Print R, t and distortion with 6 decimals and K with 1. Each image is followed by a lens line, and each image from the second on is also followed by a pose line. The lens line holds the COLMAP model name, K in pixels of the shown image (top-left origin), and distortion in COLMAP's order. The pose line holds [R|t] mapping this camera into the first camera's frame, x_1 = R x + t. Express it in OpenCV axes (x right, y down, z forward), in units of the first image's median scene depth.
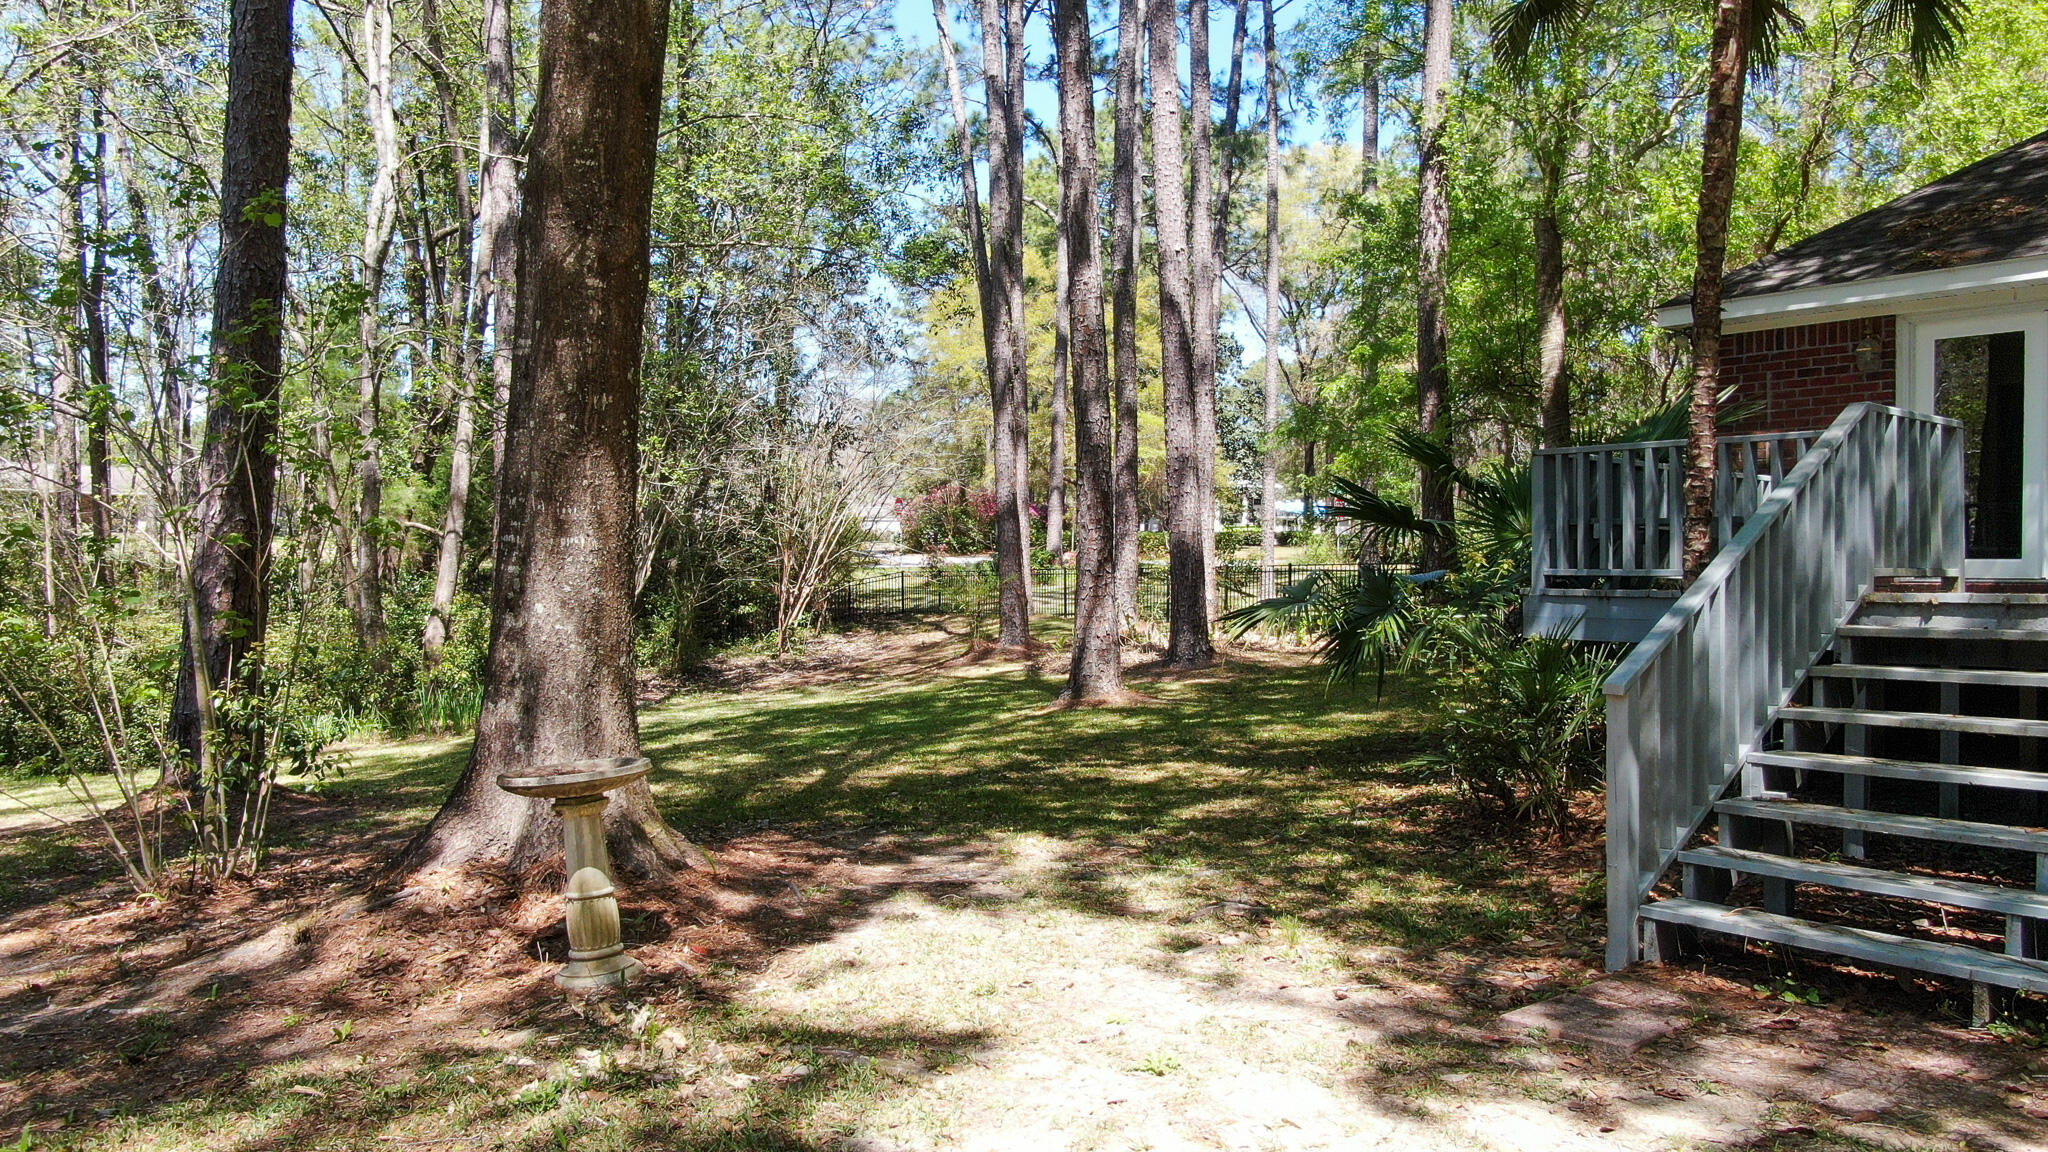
lens RADIAL K [[1491.1, 0, 1024.0], [0, 1491.1, 576.0], [0, 0, 1]] dist [-0.003854, -0.001064]
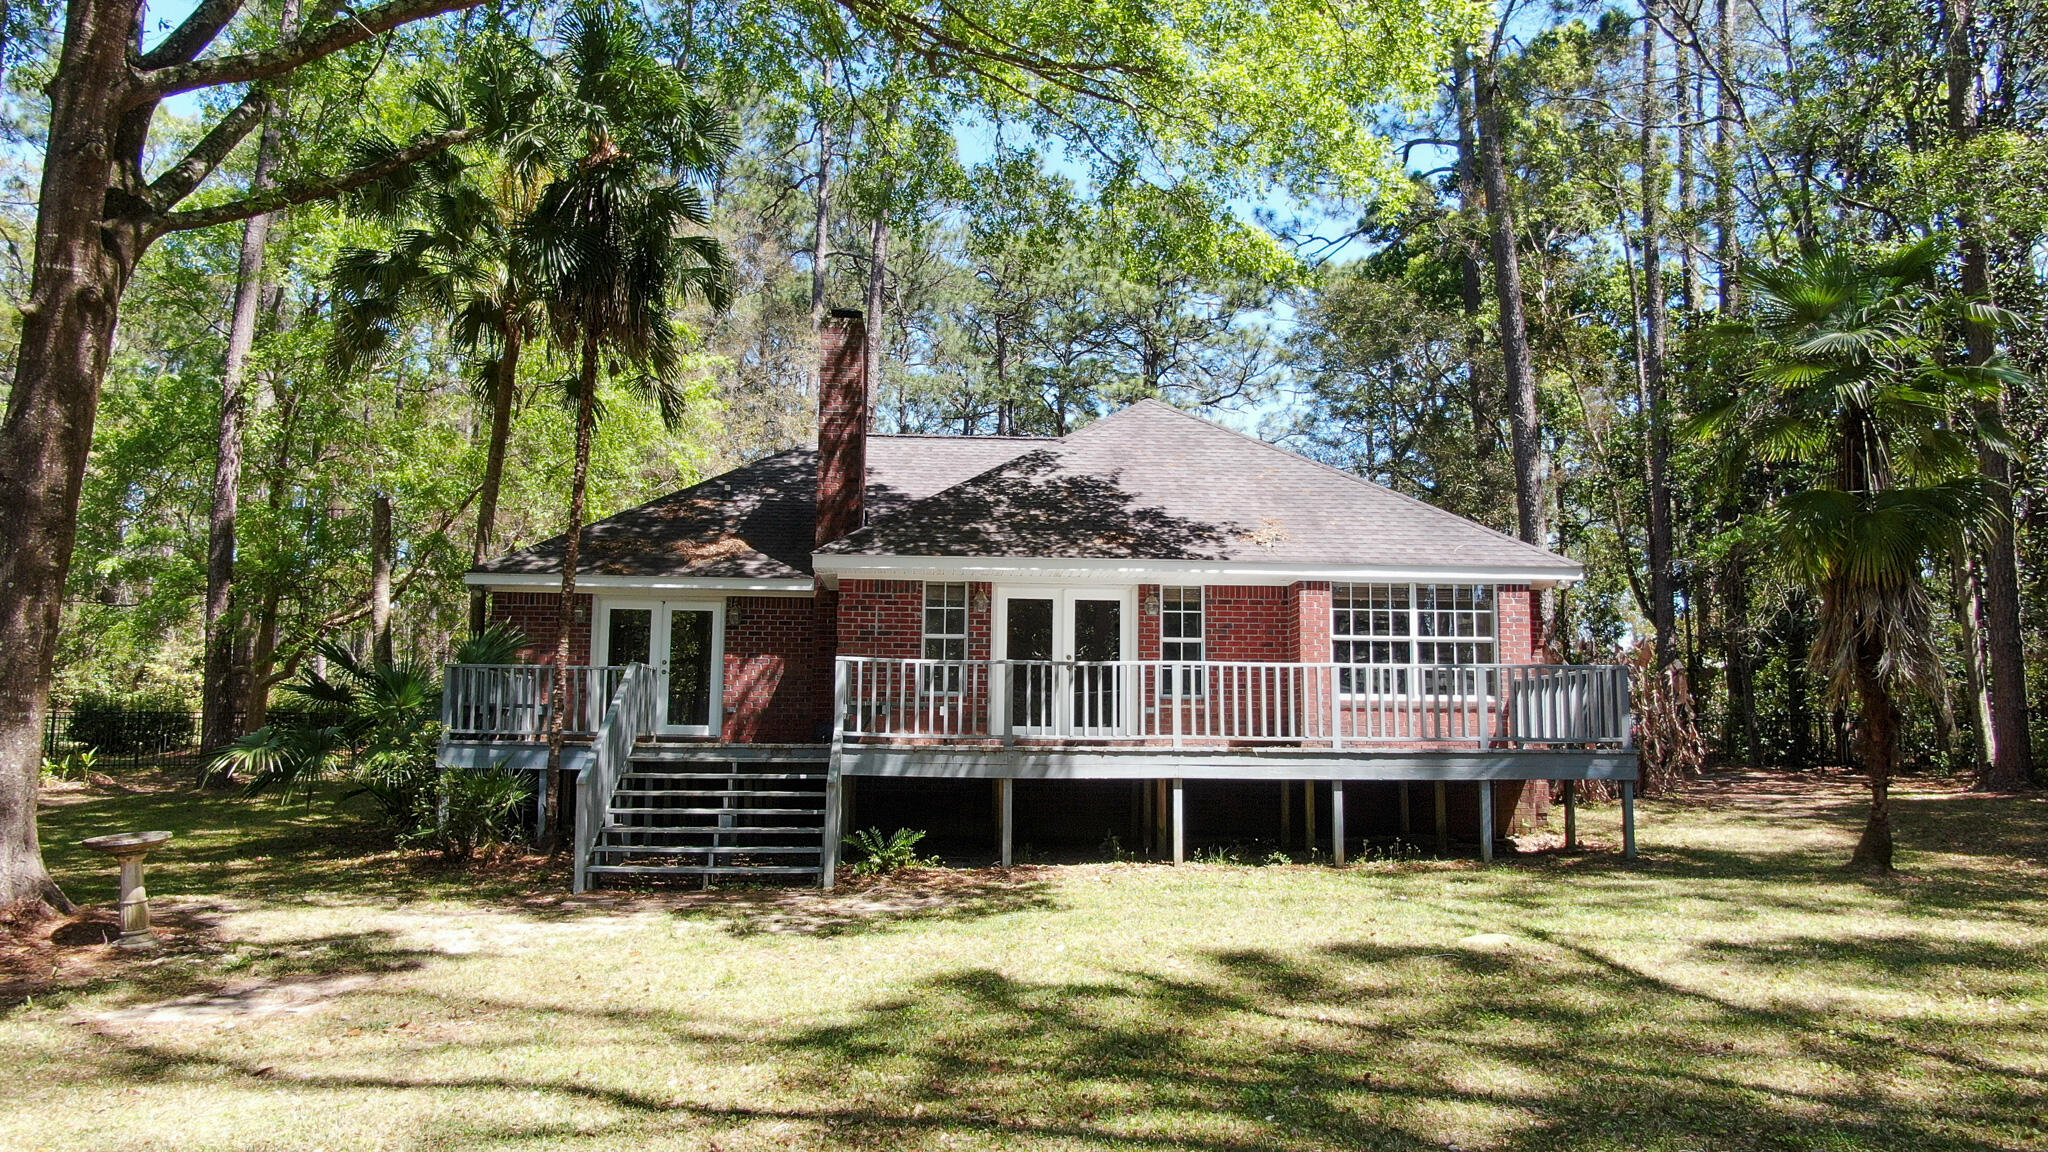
lens RADIAL K [[1491.1, 0, 1024.0], [0, 1491.1, 576.0], [0, 0, 1]] dist [-0.003854, -0.001064]
pose [[0.590047, 0.080683, 0.803328, -1.110450], [-0.007165, 0.995478, -0.094720, -0.036497], [-0.807337, 0.050134, 0.587957, -1.017933]]
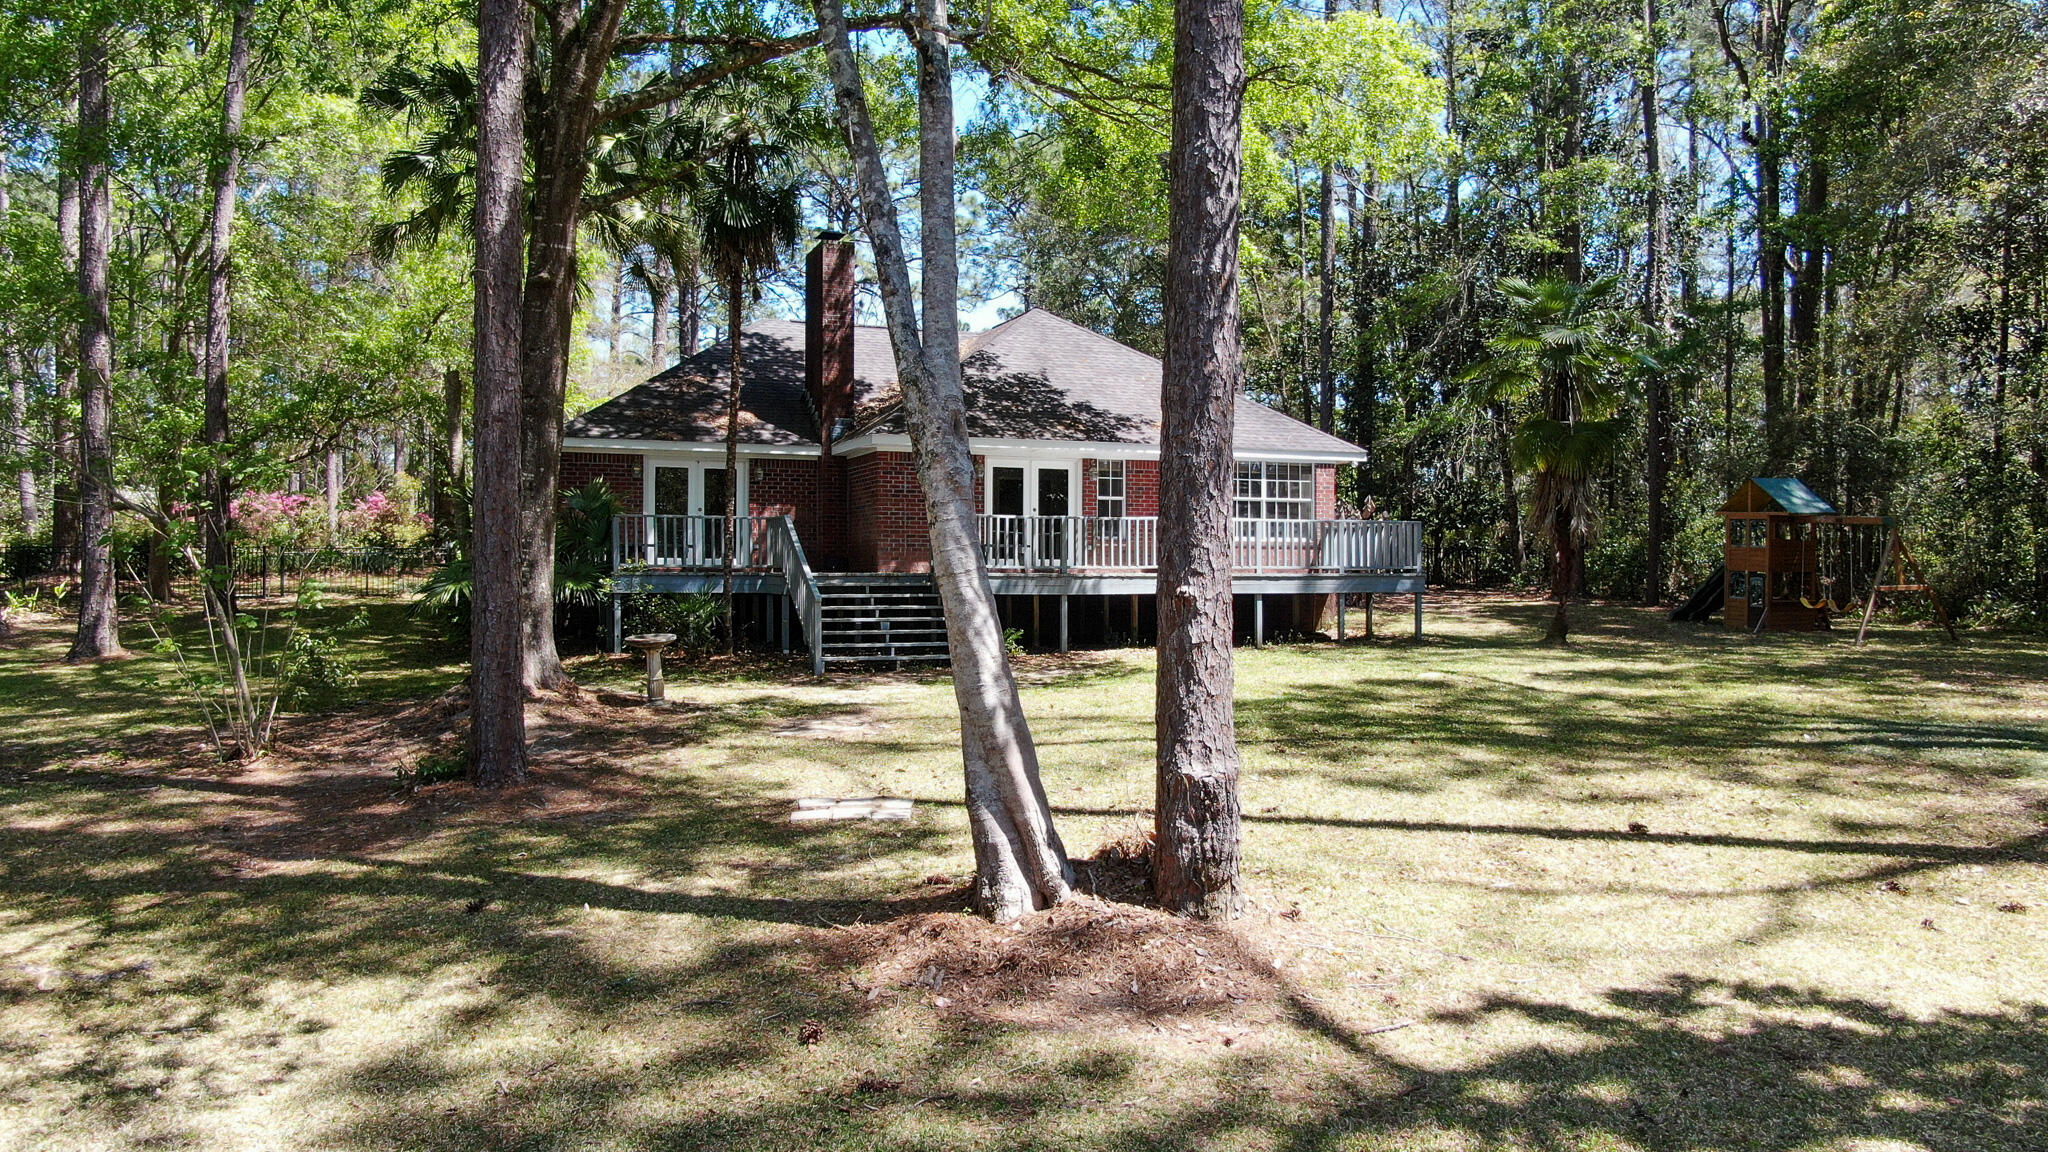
lens RADIAL K [[1491.1, 0, 1024.0], [0, 1491.1, 576.0], [0, 0, 1]] dist [-0.003854, -0.001064]
pose [[0.326623, -0.018148, 0.944981, -2.630357], [-0.007095, 0.999740, 0.021652, -0.063178], [-0.945128, -0.013777, 0.326409, -0.661825]]
